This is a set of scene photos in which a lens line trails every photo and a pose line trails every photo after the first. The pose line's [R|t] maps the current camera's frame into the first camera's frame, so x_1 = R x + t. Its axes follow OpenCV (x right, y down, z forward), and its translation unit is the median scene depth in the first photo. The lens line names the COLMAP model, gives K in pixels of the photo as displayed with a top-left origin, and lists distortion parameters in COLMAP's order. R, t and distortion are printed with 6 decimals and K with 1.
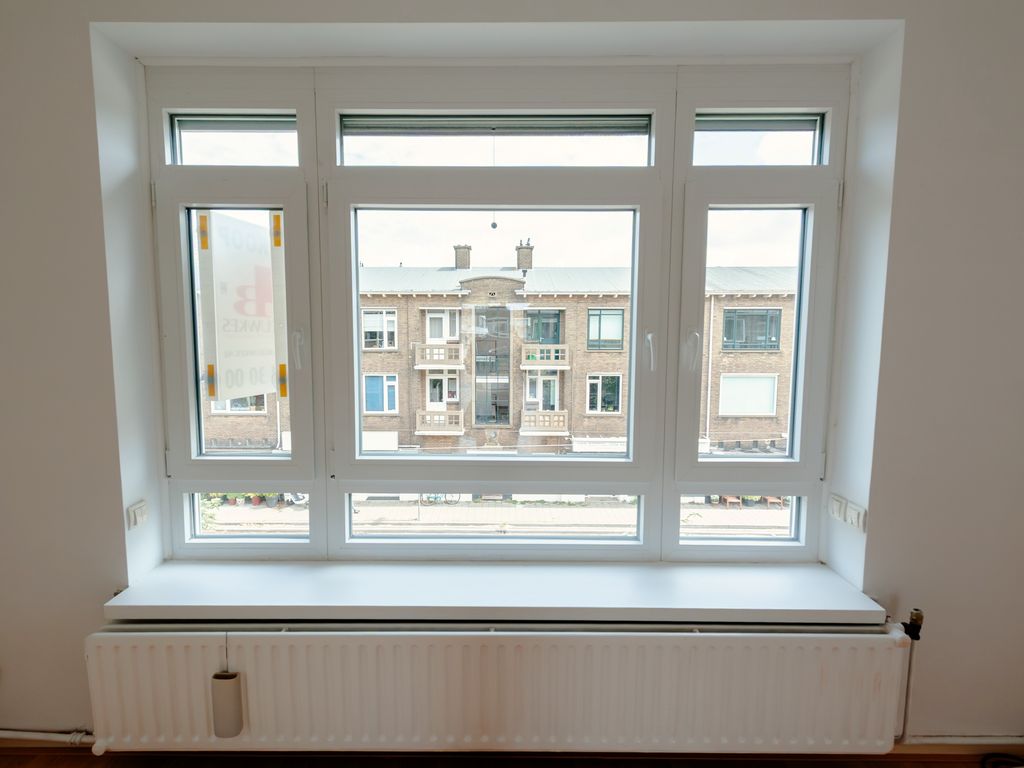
lens RADIAL K [[470.9, 0, 512.0], [0, 470.9, 384.0], [0, 0, 1]] dist [0.016004, -0.000679]
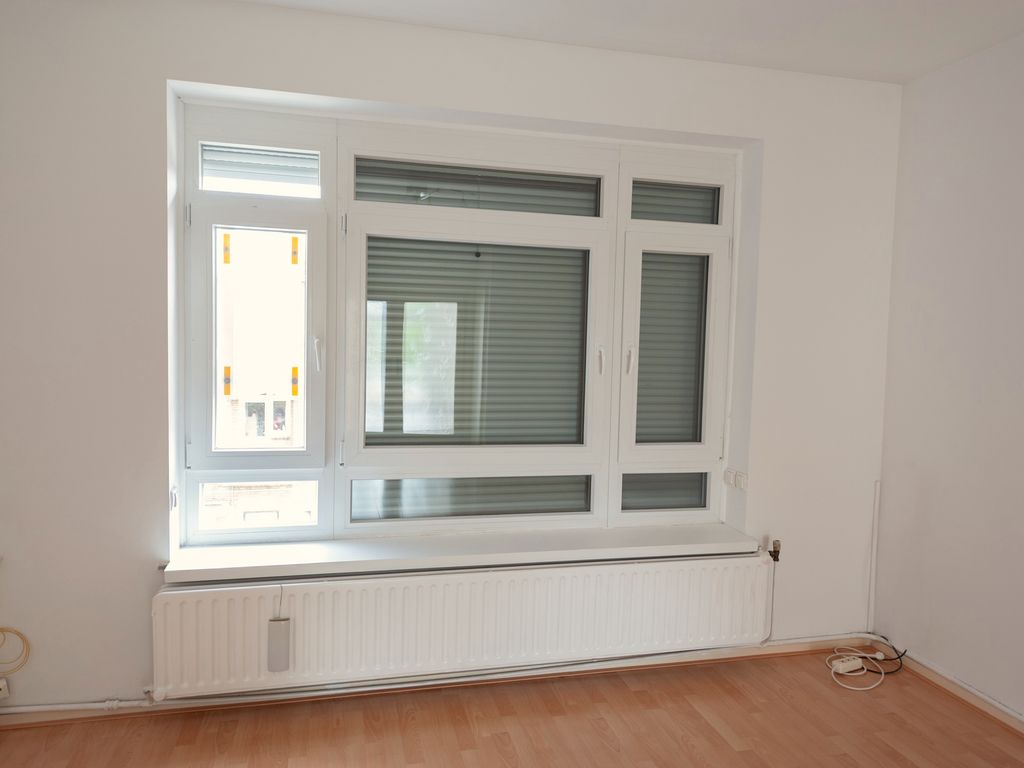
lens RADIAL K [[684.3, 0, 513.6], [0, 684.3, 403.8], [0, 0, 1]] dist [-0.004660, -0.002548]
pose [[0.969109, -0.000876, 0.246633, -0.392420], [0.005050, 0.999855, -0.016289, 0.078646], [-0.246583, 0.017031, 0.968972, -0.734754]]
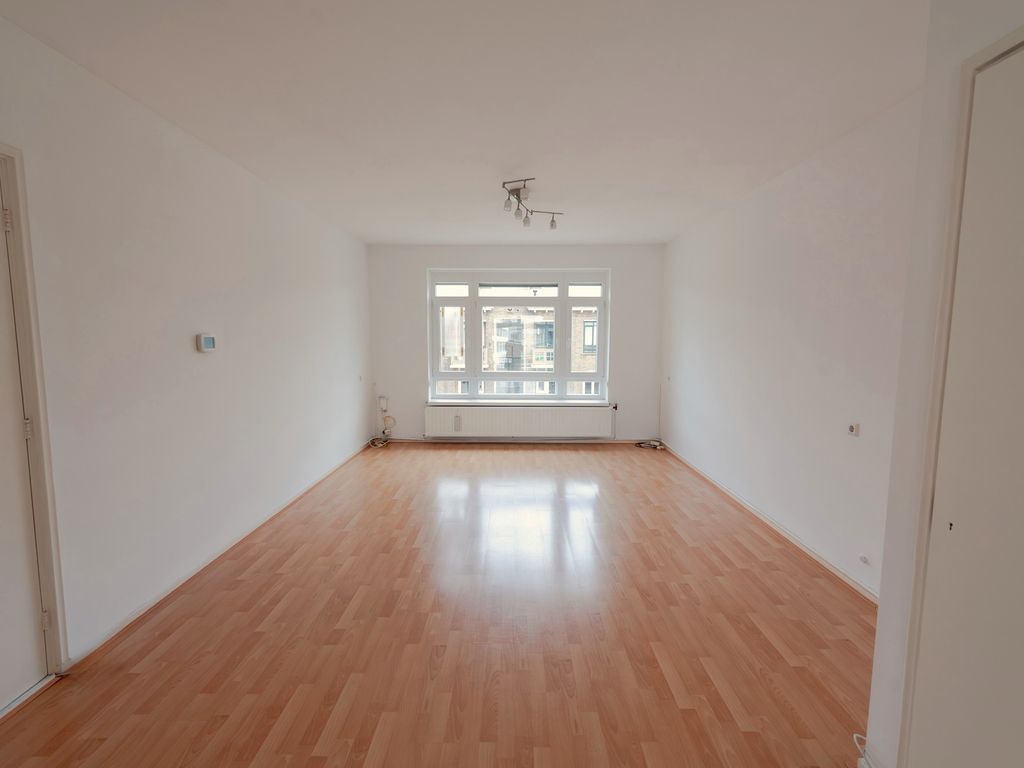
lens RADIAL K [[470.9, 0, 512.0], [0, 470.9, 384.0], [0, 0, 1]] dist [0.016004, -0.000679]
pose [[0.999578, 0.000246, -0.029060, 0.020641], [-0.000726, 0.999864, -0.016495, 0.320709], [0.029052, 0.016509, 0.999442, -2.785101]]
